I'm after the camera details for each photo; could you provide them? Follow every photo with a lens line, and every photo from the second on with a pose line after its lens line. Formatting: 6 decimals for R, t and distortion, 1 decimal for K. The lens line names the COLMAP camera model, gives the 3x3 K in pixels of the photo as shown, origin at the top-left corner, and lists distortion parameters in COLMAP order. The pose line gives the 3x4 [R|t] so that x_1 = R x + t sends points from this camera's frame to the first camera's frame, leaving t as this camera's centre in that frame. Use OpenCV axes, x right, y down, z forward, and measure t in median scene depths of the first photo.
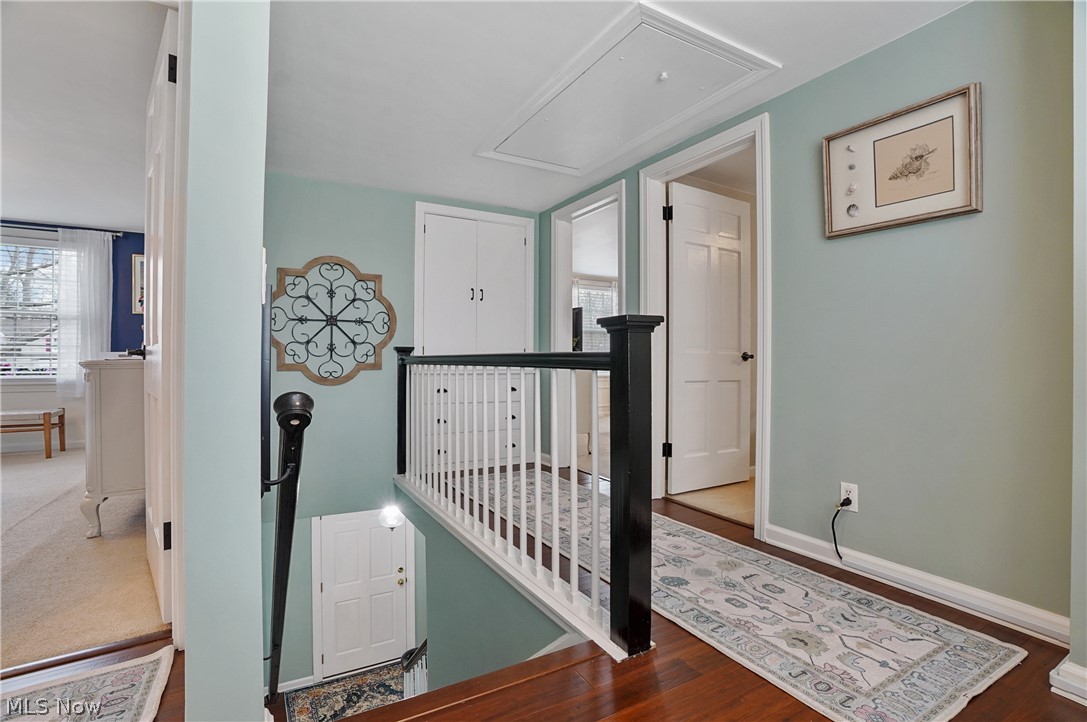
lens RADIAL K [[508.1, 0, 550.0], [0, 508.1, 360.8], [0, 0, 1]] dist [-0.002664, -0.000004]
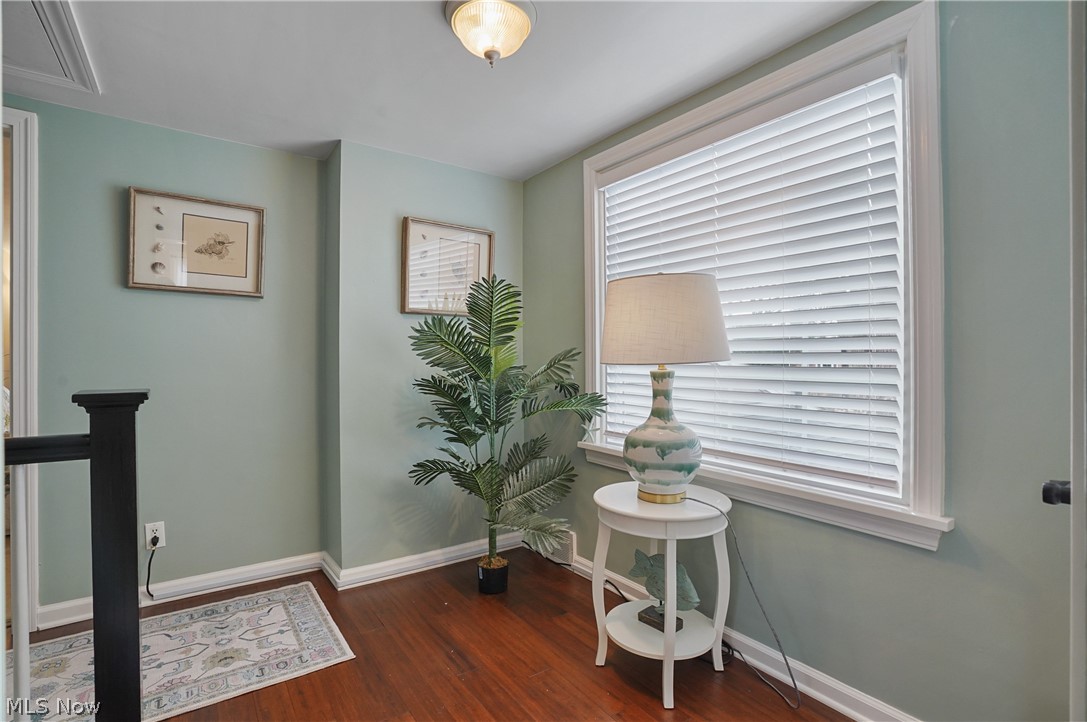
lens RADIAL K [[508.1, 0, 550.0], [0, 508.1, 360.8], [0, 0, 1]] dist [-0.002664, -0.000004]
pose [[-0.078654, -0.002478, 0.996899, -0.659141], [-0.002762, 0.999994, 0.002268, -0.126344], [-0.996898, -0.002575, -0.078660, 0.315829]]
